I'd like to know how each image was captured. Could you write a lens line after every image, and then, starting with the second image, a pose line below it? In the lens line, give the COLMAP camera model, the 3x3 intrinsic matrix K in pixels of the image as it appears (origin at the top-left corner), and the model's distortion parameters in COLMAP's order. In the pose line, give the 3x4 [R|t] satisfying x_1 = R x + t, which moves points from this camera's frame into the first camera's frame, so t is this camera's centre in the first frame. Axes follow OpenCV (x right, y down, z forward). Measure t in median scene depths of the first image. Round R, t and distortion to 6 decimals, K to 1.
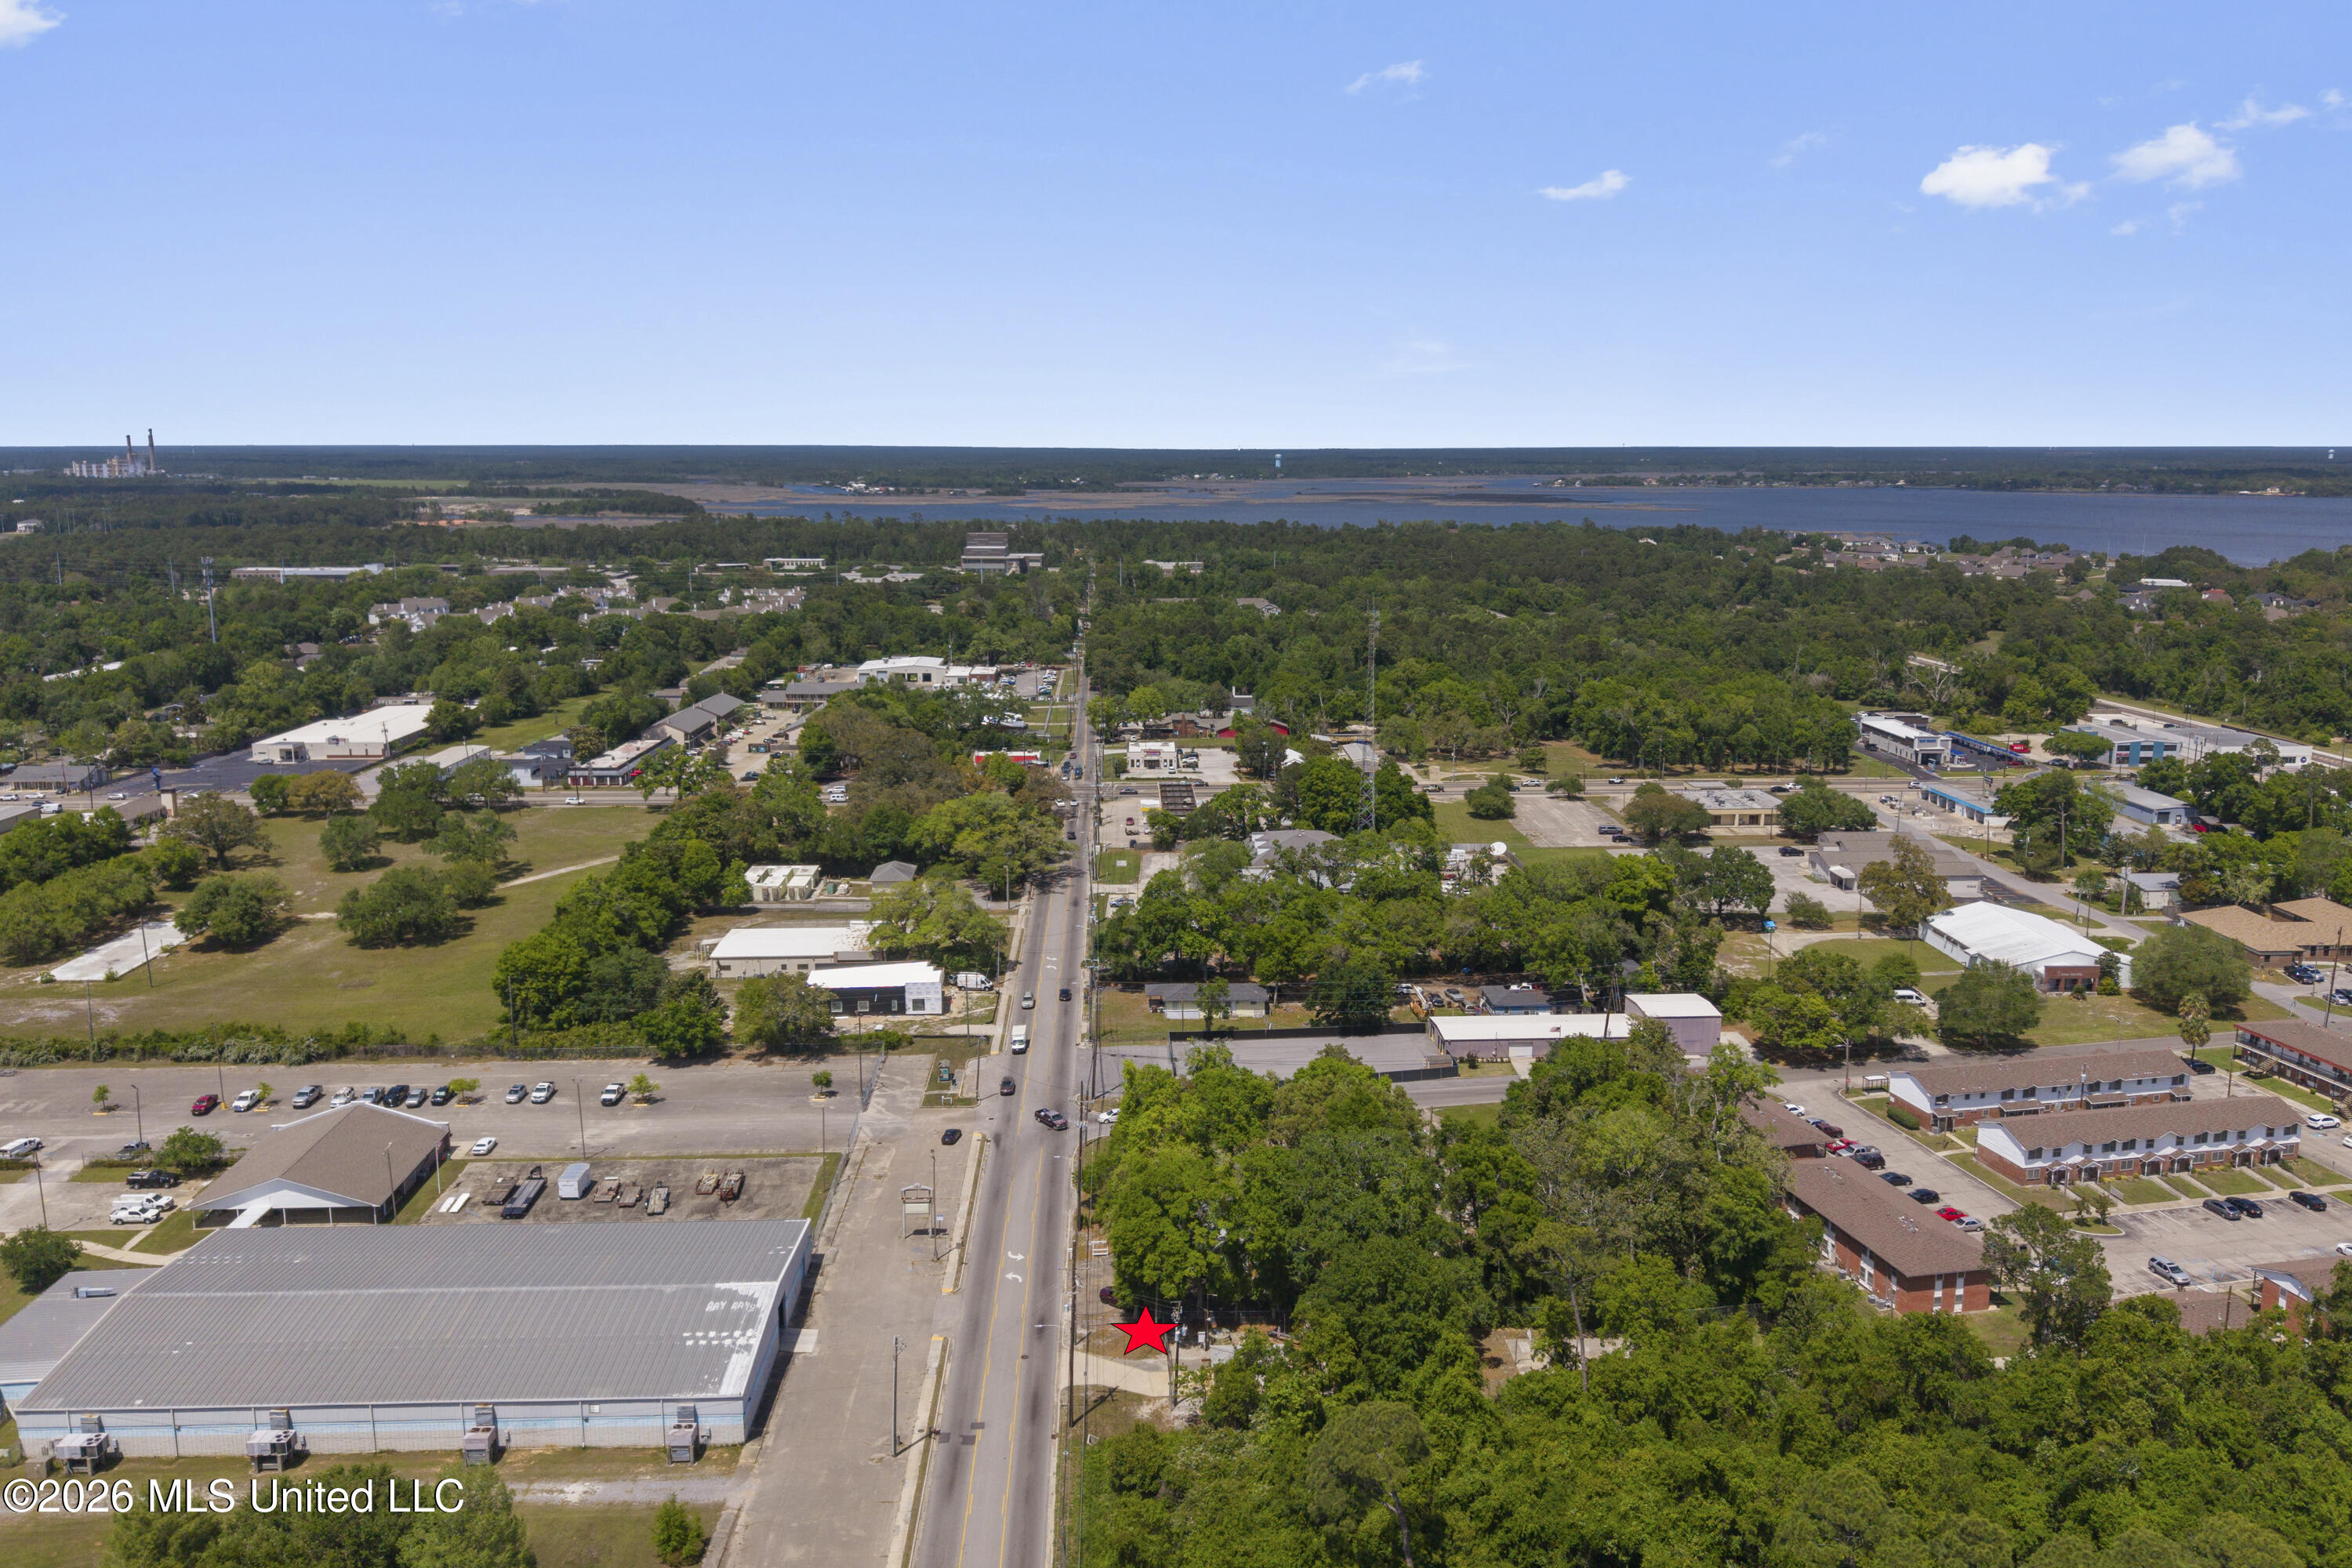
lens RADIAL K [[1843.2, 0, 1176.0], [0, 1843.2, 784.0], [0, 0, 1]] dist [0.116115, -0.142577]
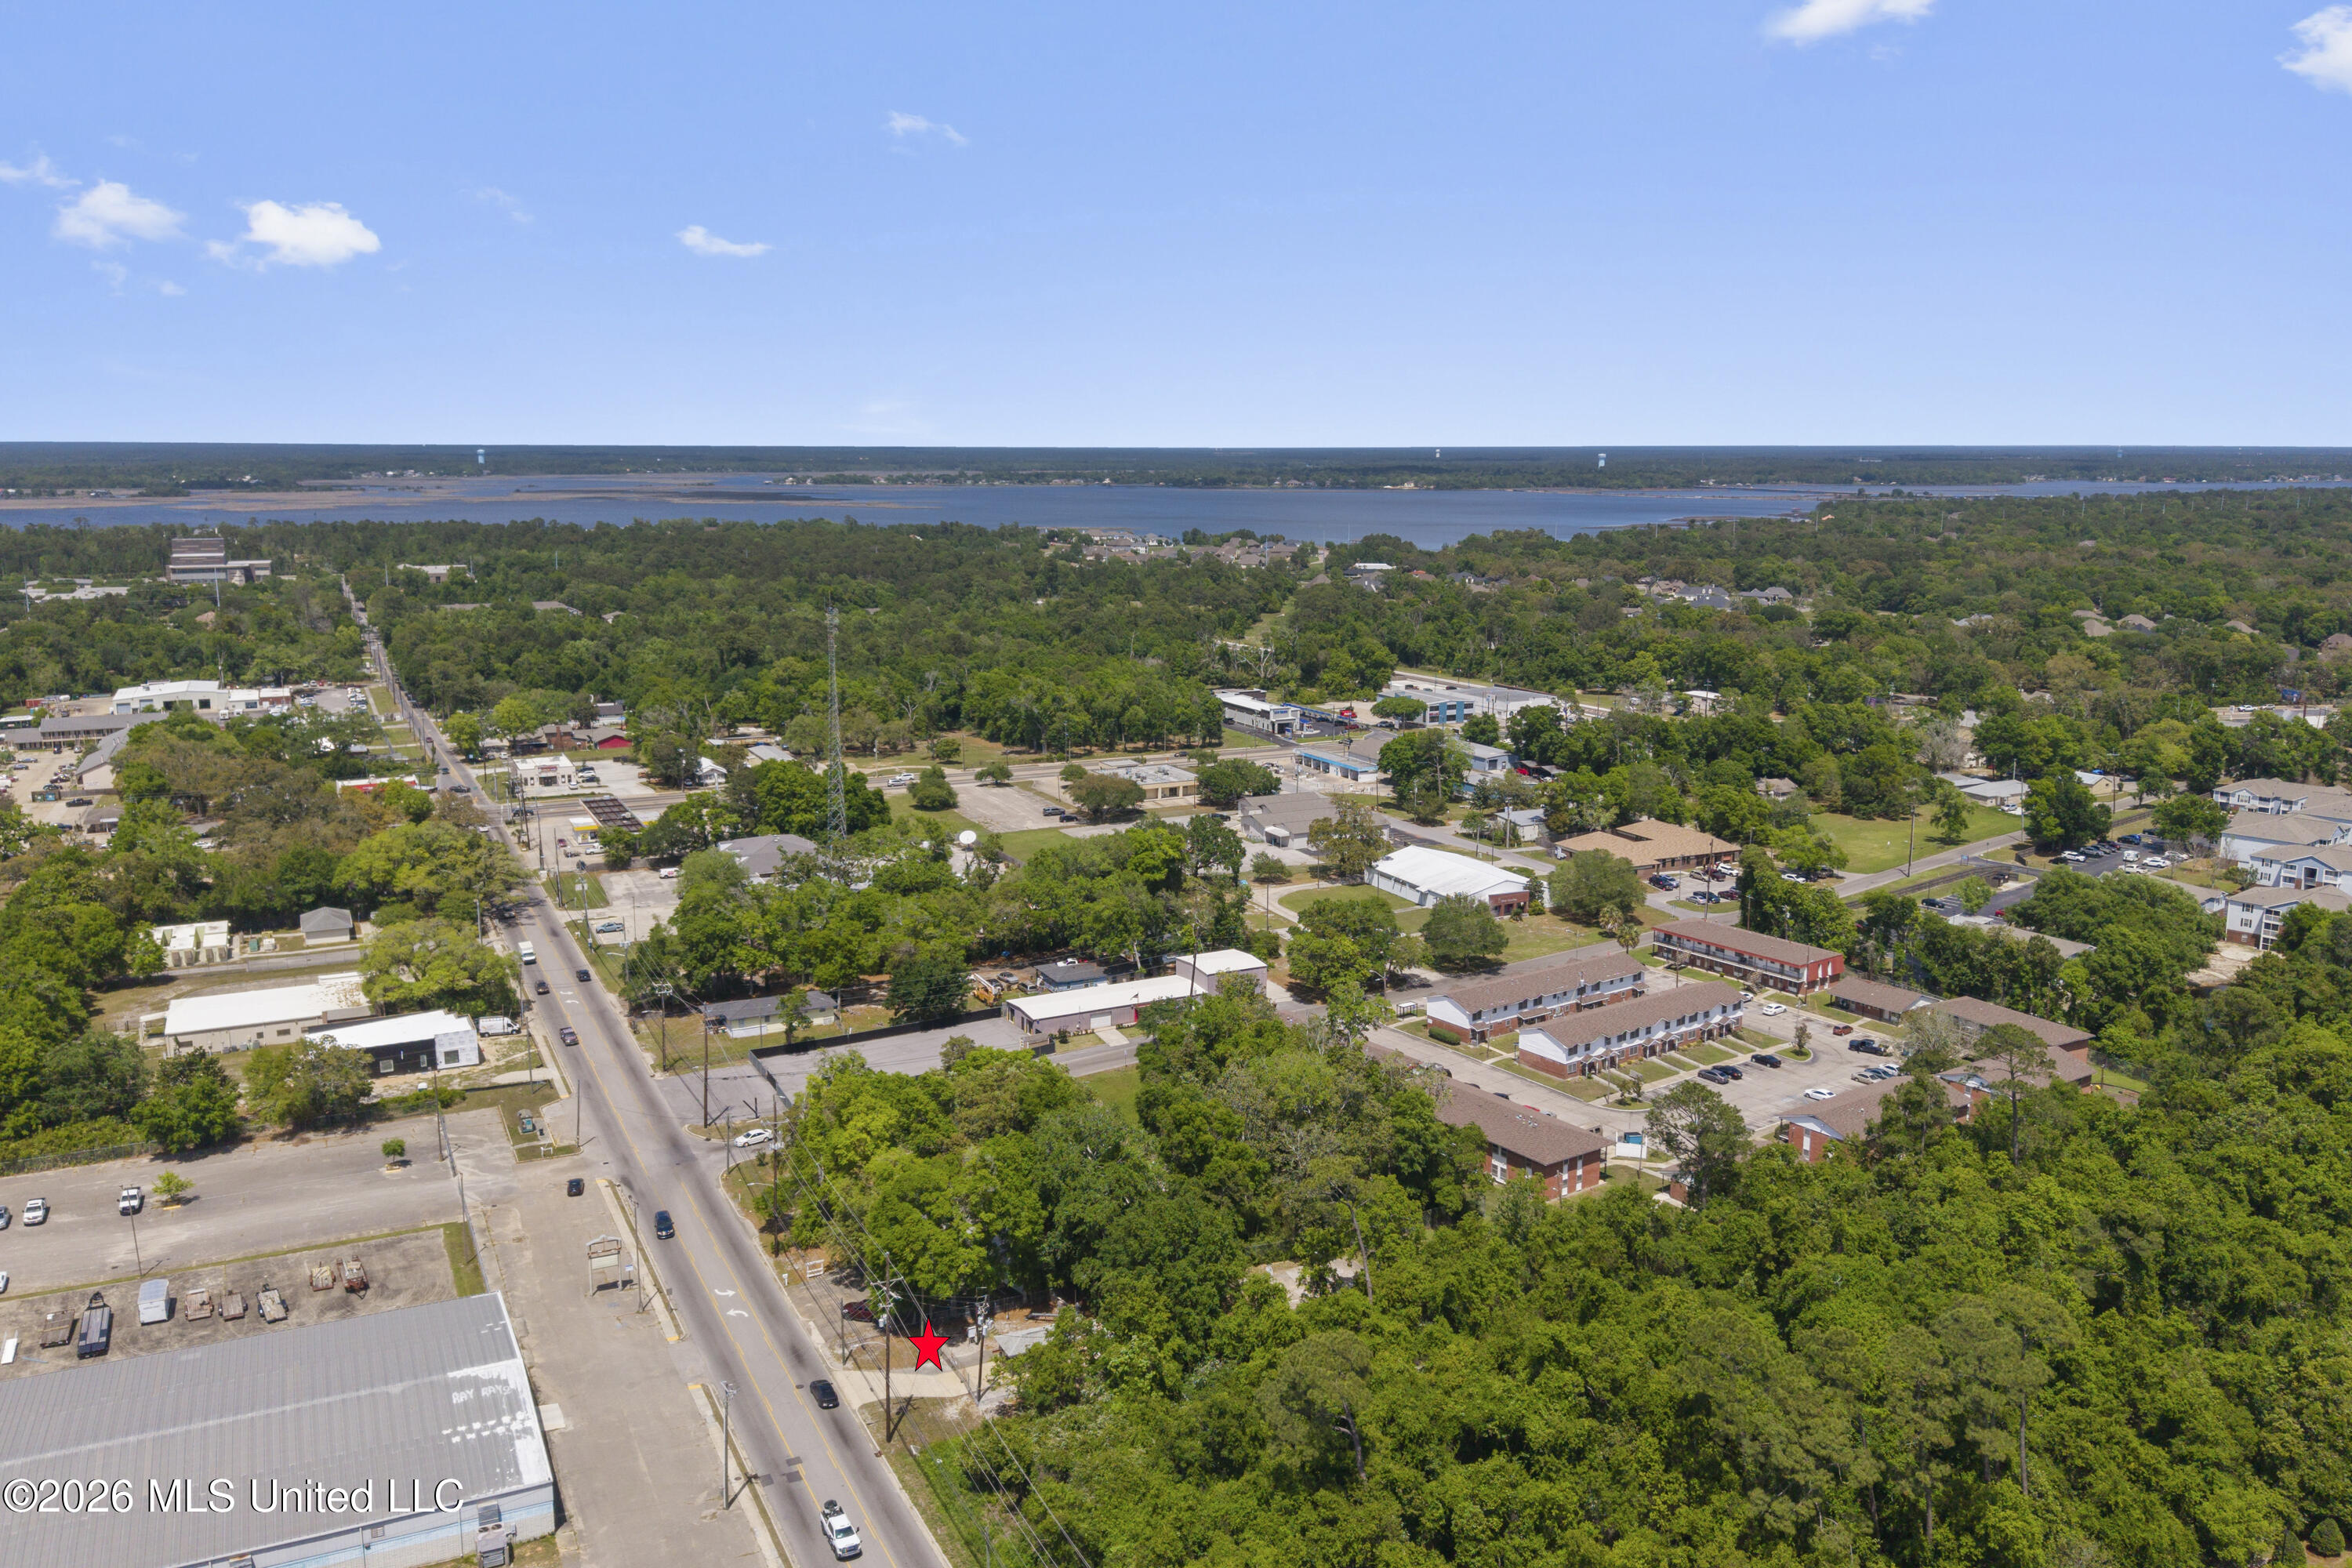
lens RADIAL K [[1843.2, 0, 1176.0], [0, 1843.2, 784.0], [0, 0, 1]] dist [0.116115, -0.142577]
pose [[0.924170, -0.071411, 0.375247, -0.128438], [0.070920, 0.997367, 0.015141, -0.002257], [-0.375340, 0.012620, 0.926801, 0.014078]]
